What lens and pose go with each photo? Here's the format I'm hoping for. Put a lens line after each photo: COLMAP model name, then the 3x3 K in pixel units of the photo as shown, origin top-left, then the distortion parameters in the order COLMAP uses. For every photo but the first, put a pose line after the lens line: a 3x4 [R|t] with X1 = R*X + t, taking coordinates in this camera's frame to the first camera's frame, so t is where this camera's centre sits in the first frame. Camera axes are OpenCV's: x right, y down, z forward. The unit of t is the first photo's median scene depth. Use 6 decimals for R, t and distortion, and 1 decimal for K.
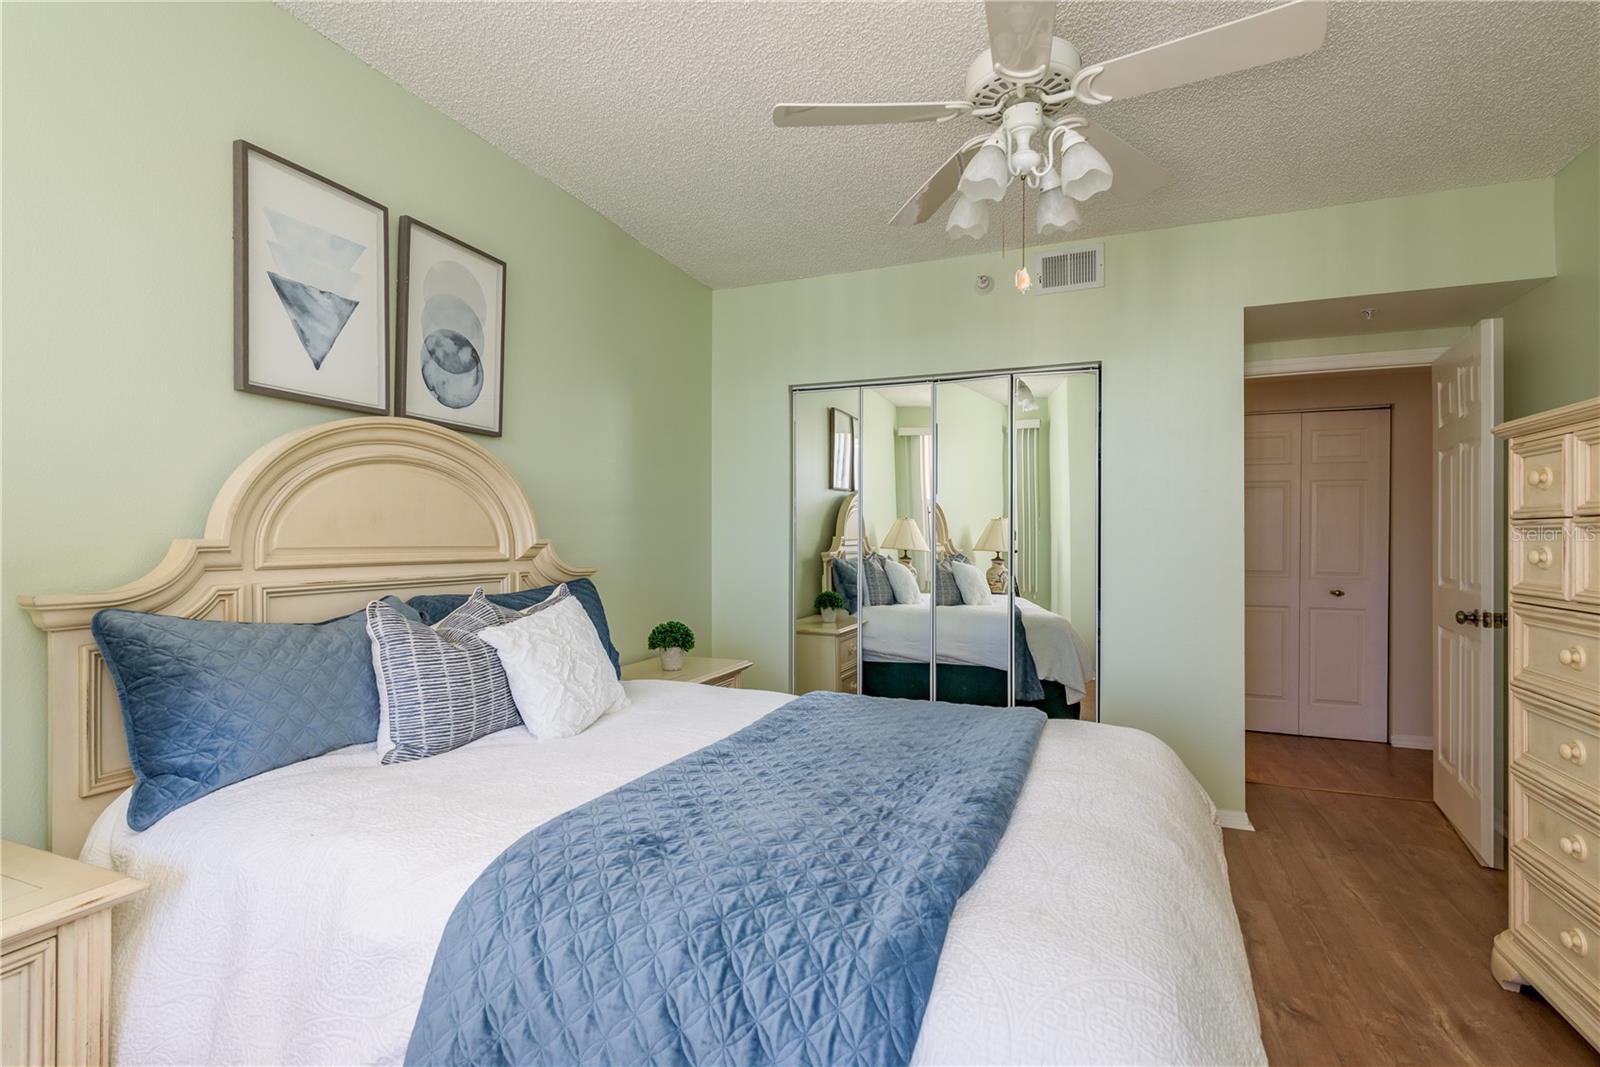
lens RADIAL K [[751.9, 0, 803.3], [0, 751.9, 533.5], [0, 0, 1]] dist [0.000229, 0.000036]
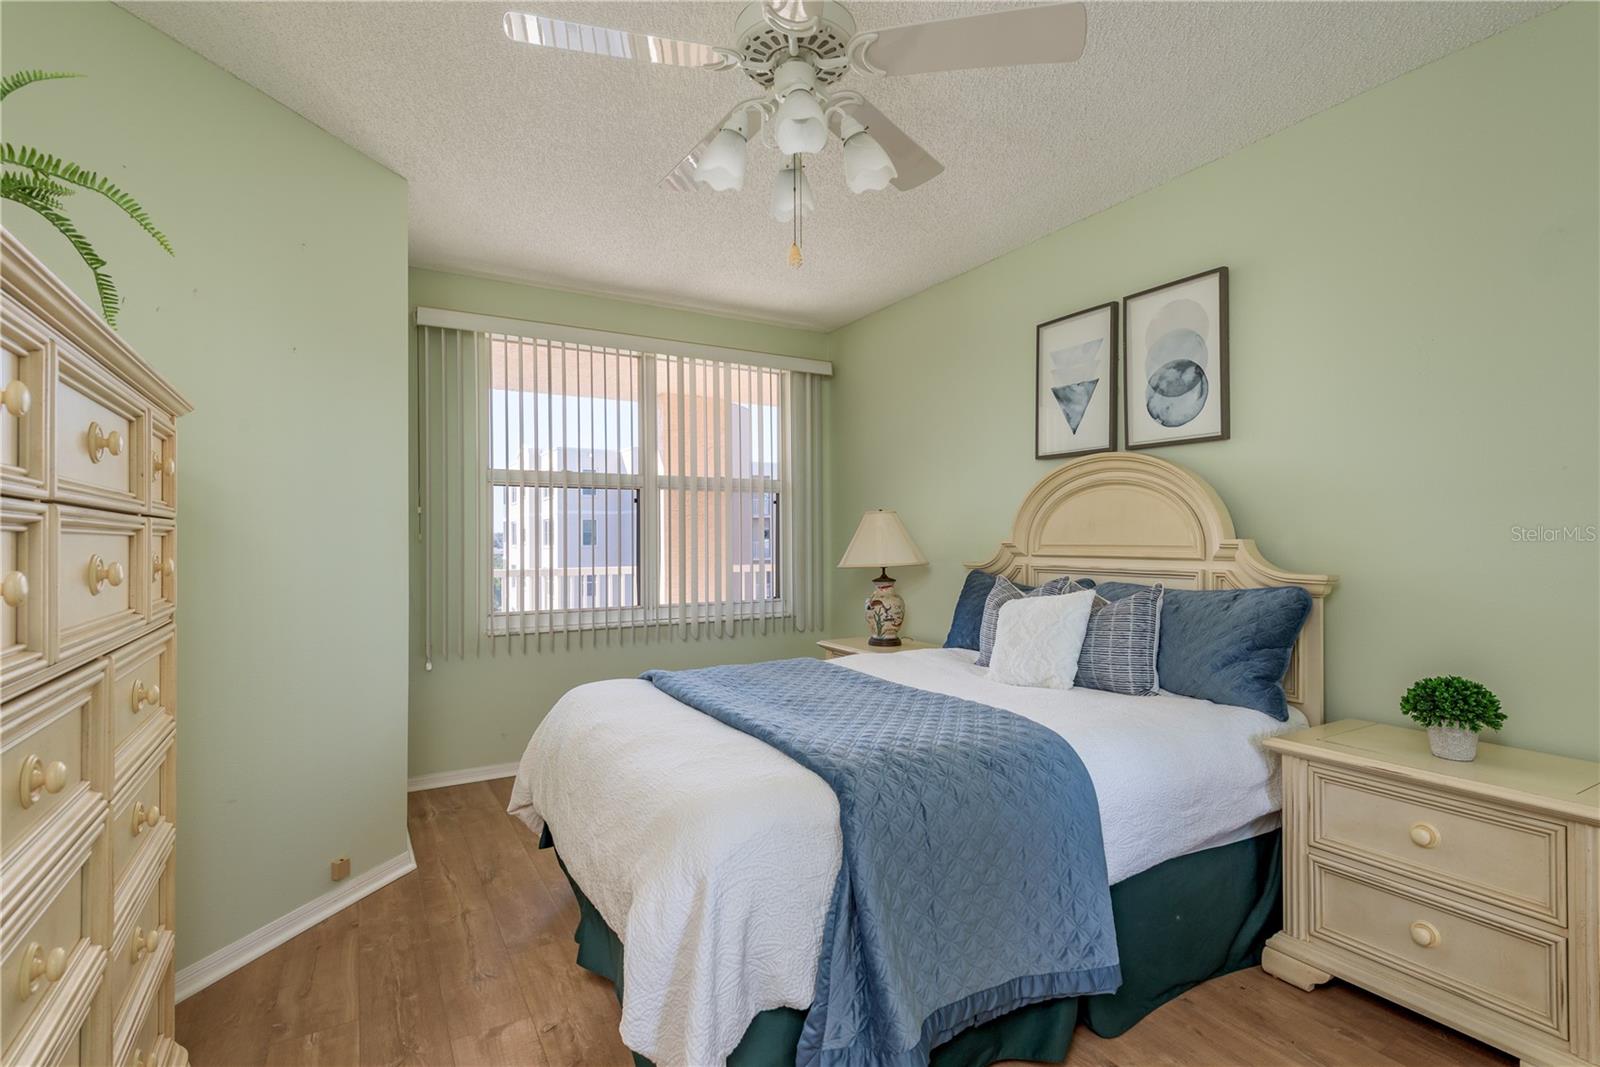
lens RADIAL K [[751.9, 0, 803.3], [0, 751.9, 533.5], [0, 0, 1]] dist [0.000229, 0.000036]
pose [[-0.623754, 0.008521, -0.781574, 0.829888], [0.020082, 0.999785, -0.005127, -0.007719], [0.781362, -0.018894, -0.623791, 1.314559]]
